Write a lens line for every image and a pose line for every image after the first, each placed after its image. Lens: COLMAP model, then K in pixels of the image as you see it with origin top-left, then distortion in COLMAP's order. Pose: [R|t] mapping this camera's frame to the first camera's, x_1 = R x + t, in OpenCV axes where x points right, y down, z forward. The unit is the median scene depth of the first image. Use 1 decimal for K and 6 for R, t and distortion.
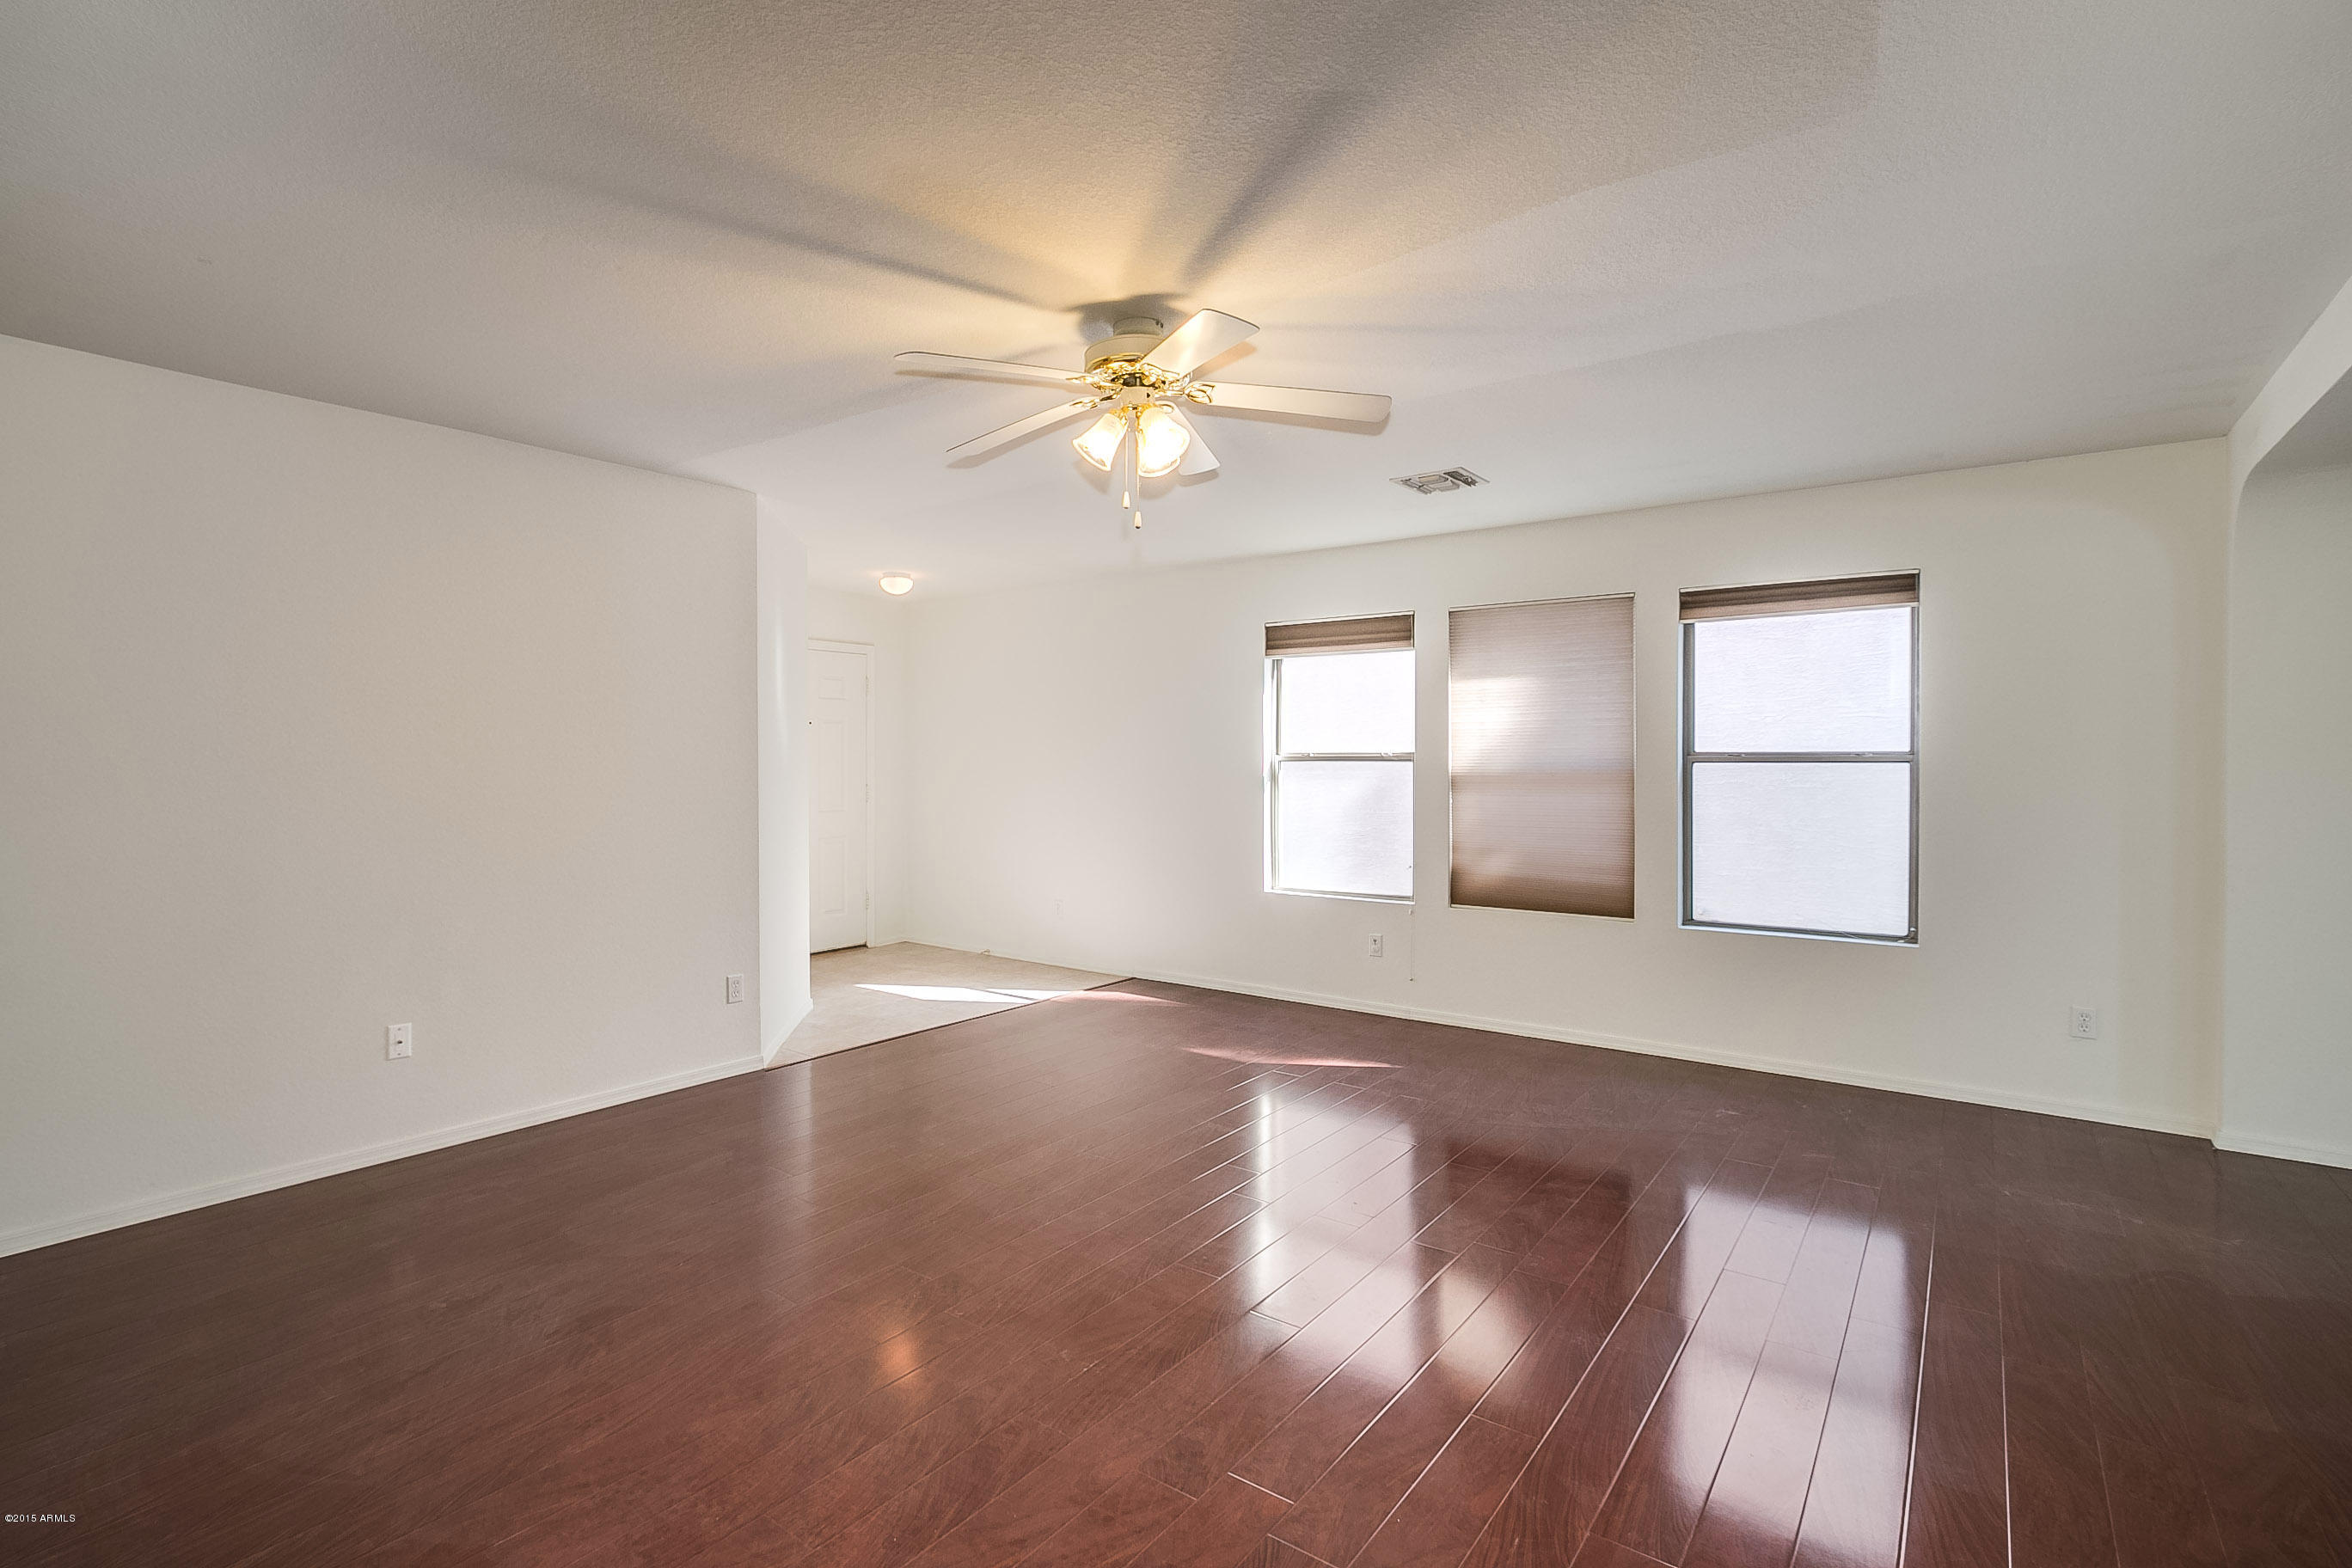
lens RADIAL K [[1099.2, 0, 1140.1], [0, 1099.2, 767.0], [0, 0, 1]] dist [-0.015993, 0.000475]
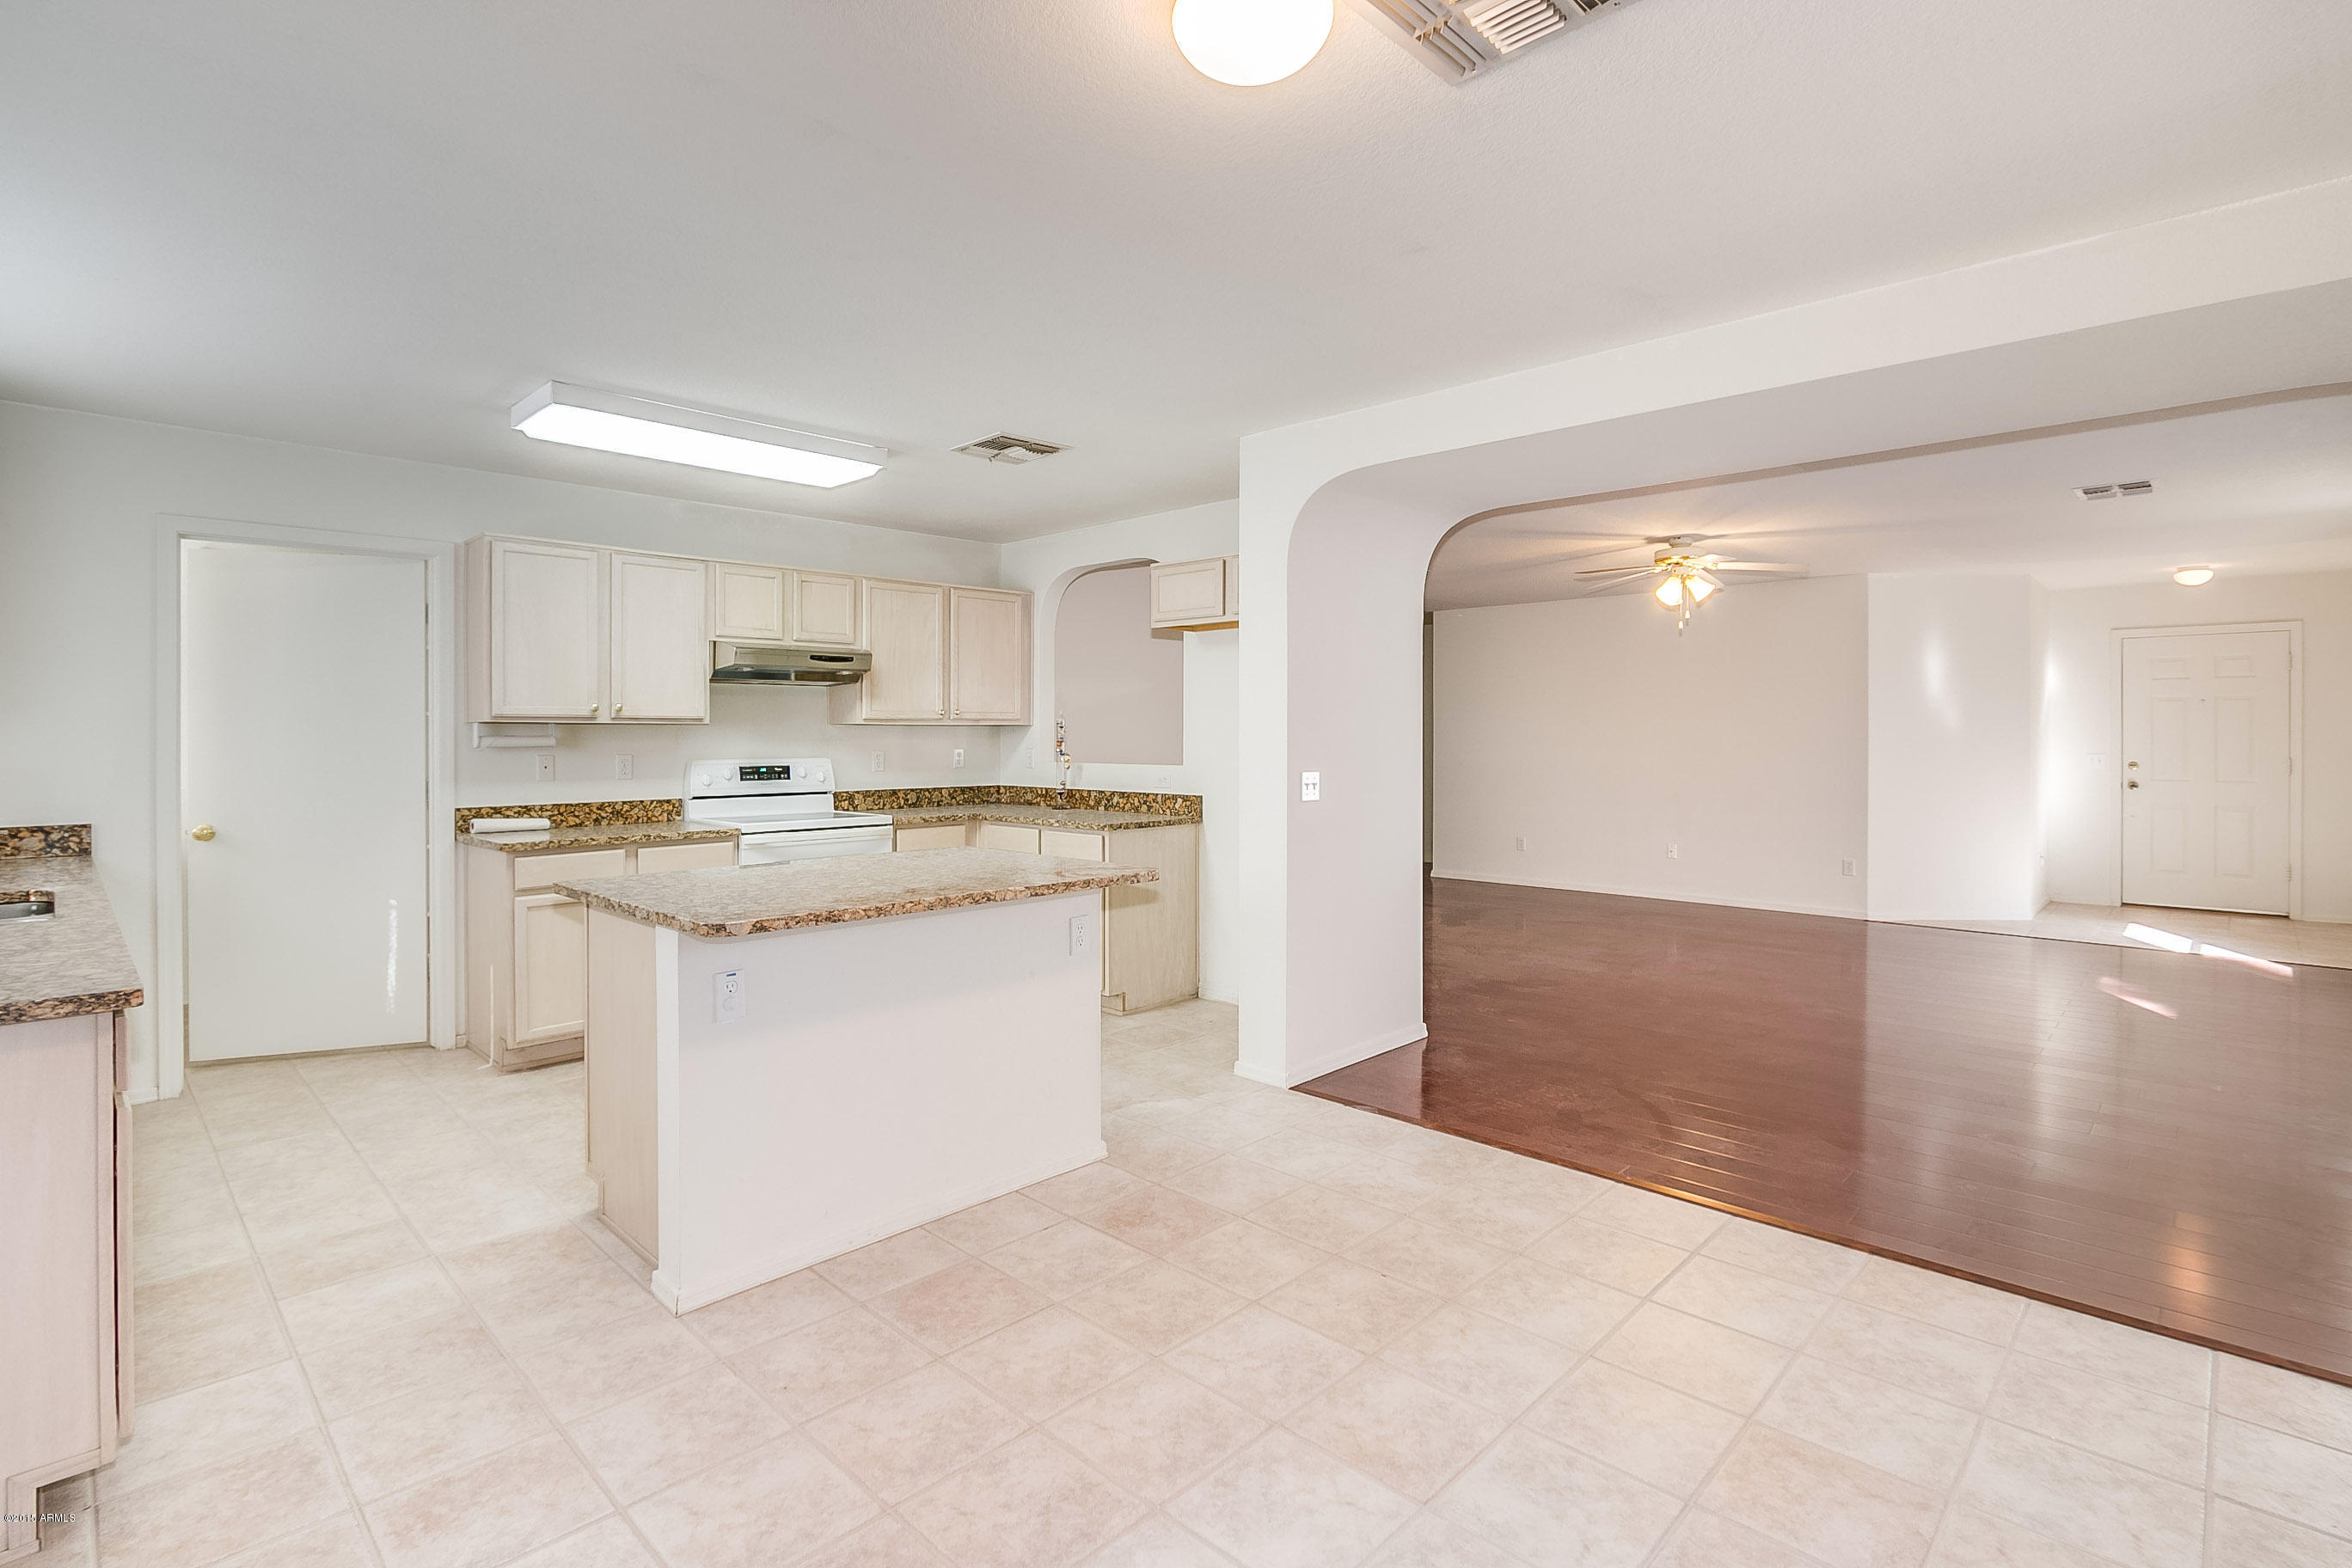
lens RADIAL K [[1099.2, 0, 1136.6], [0, 1099.2, 741.0], [0, 0, 1]] dist [-0.015993, 0.000475]
pose [[-0.138119, 0.003313, -0.990410, 1.321200], [-0.006163, 0.999972, 0.004205, 0.002919], [0.990396, 0.006685, -0.138095, 0.120926]]
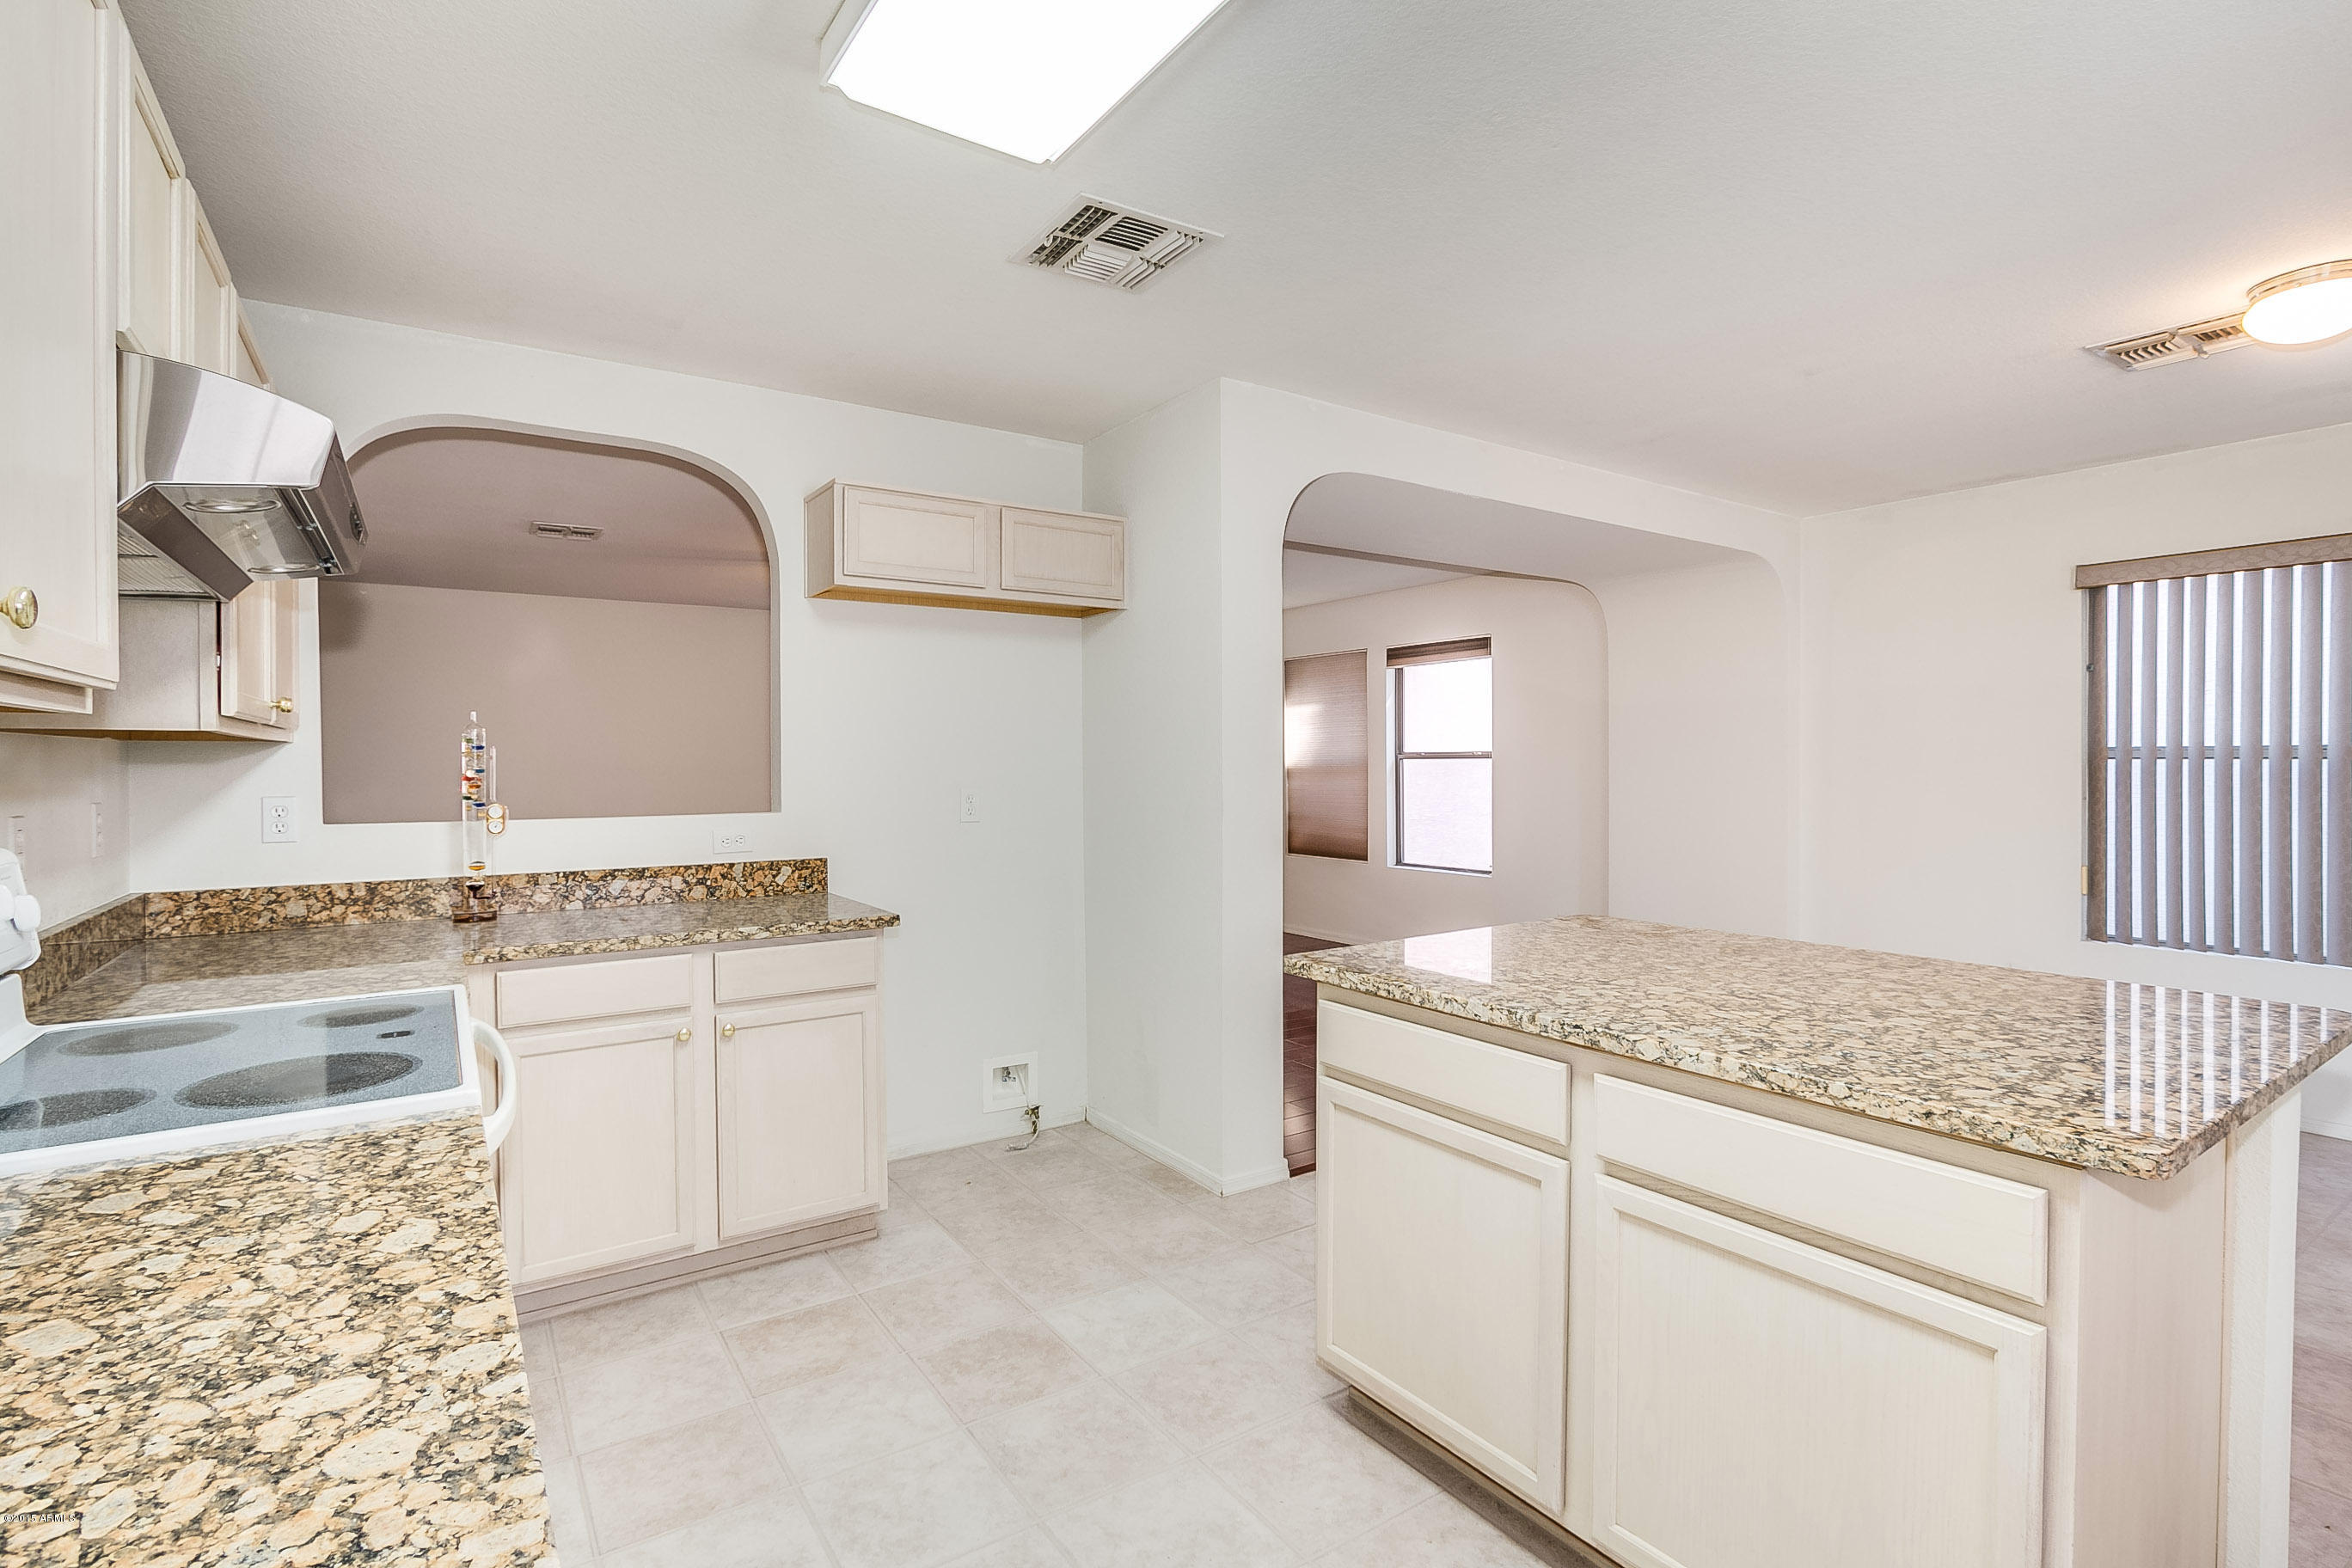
lens RADIAL K [[1099.2, 0, 1161.0], [0, 1099.2, 772.0], [0, 0, 1]] dist [-0.015993, 0.000475]
pose [[0.945132, -0.005583, -0.326641, 0.663222], [0.006854, 0.999973, 0.002740, 0.007011], [0.326617, -0.004829, 0.945144, -0.538037]]
